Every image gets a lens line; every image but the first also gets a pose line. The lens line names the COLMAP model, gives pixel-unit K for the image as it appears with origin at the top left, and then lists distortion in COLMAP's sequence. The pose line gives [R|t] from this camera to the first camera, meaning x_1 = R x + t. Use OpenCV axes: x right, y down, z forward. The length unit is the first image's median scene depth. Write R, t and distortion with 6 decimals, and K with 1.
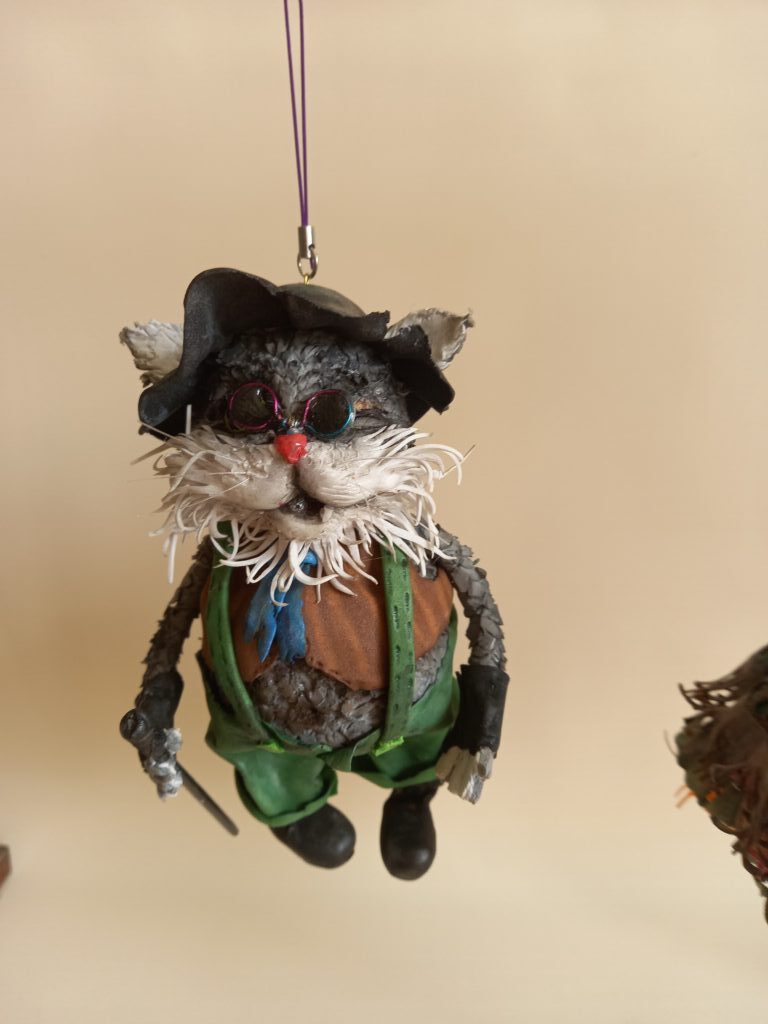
lens RADIAL K [[782.1, 0, 384.0], [0, 782.1, 512.0], [0, 0, 1]] dist [0.010866, -0.000116]
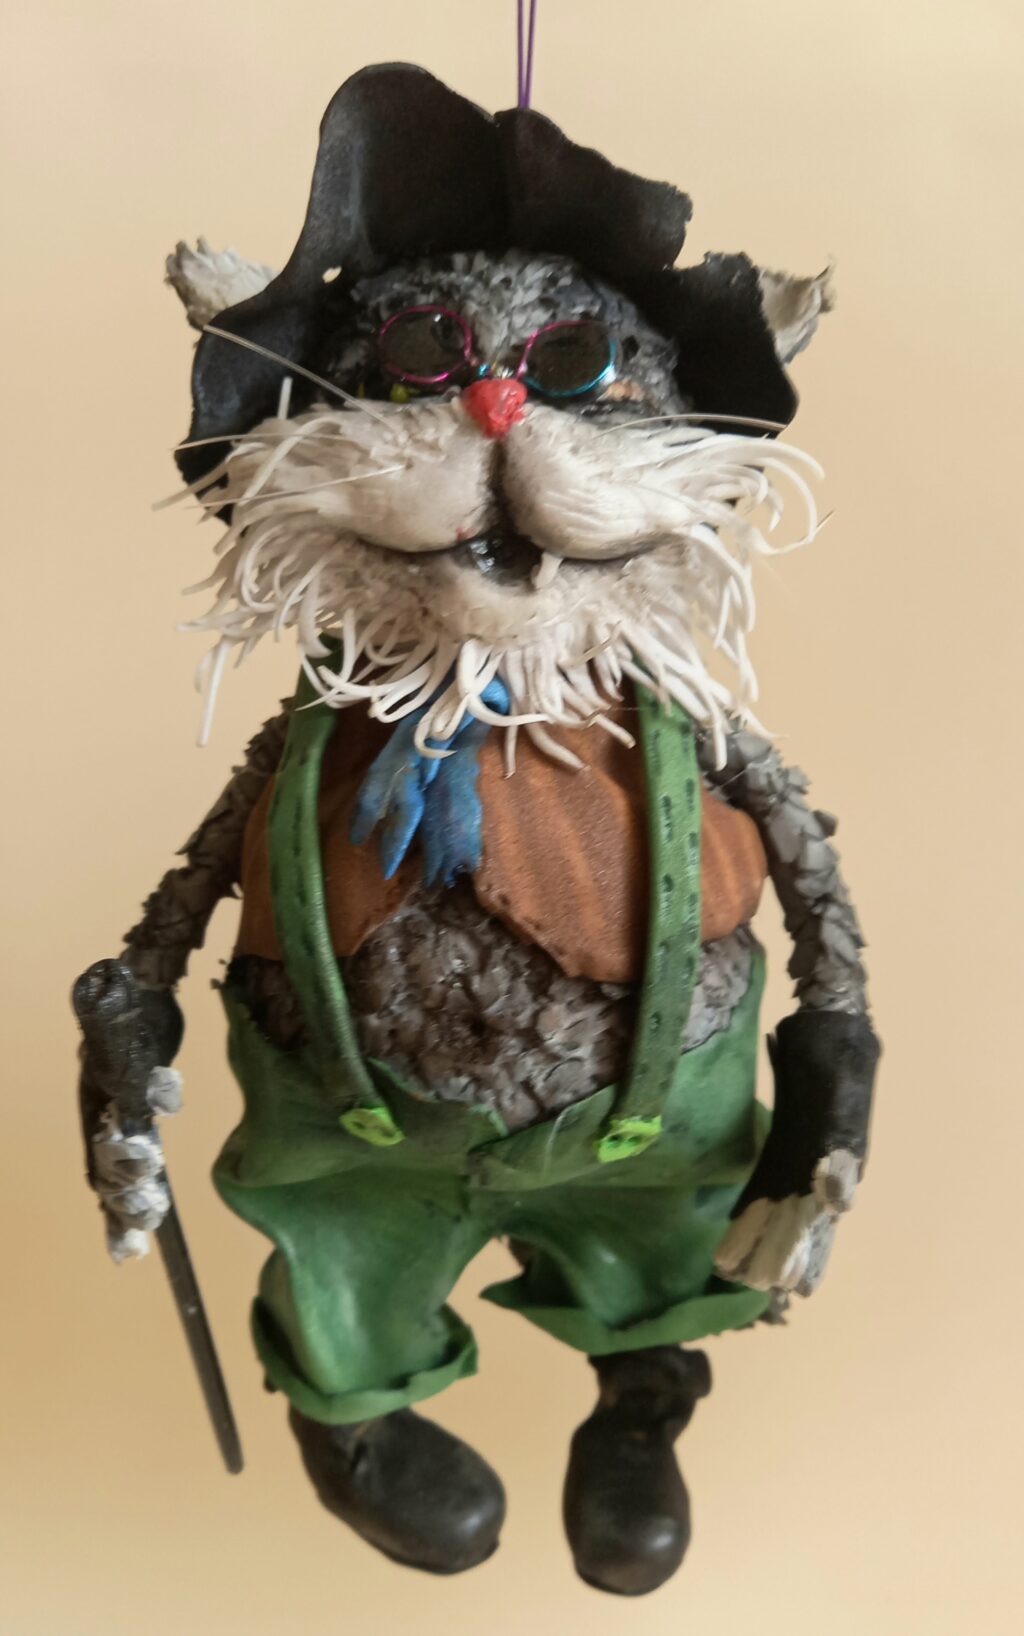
lens RADIAL K [[1596.7, 0, 505.4], [0, 1596.7, 842.6], [0, 0, 1]] dist [0.061023, -0.192168]
pose [[0.998013, 0.062699, -0.006180, -0.077219], [-0.062231, 0.965703, -0.252081, 0.403542], [-0.009837, 0.251965, 0.967686, 0.050413]]
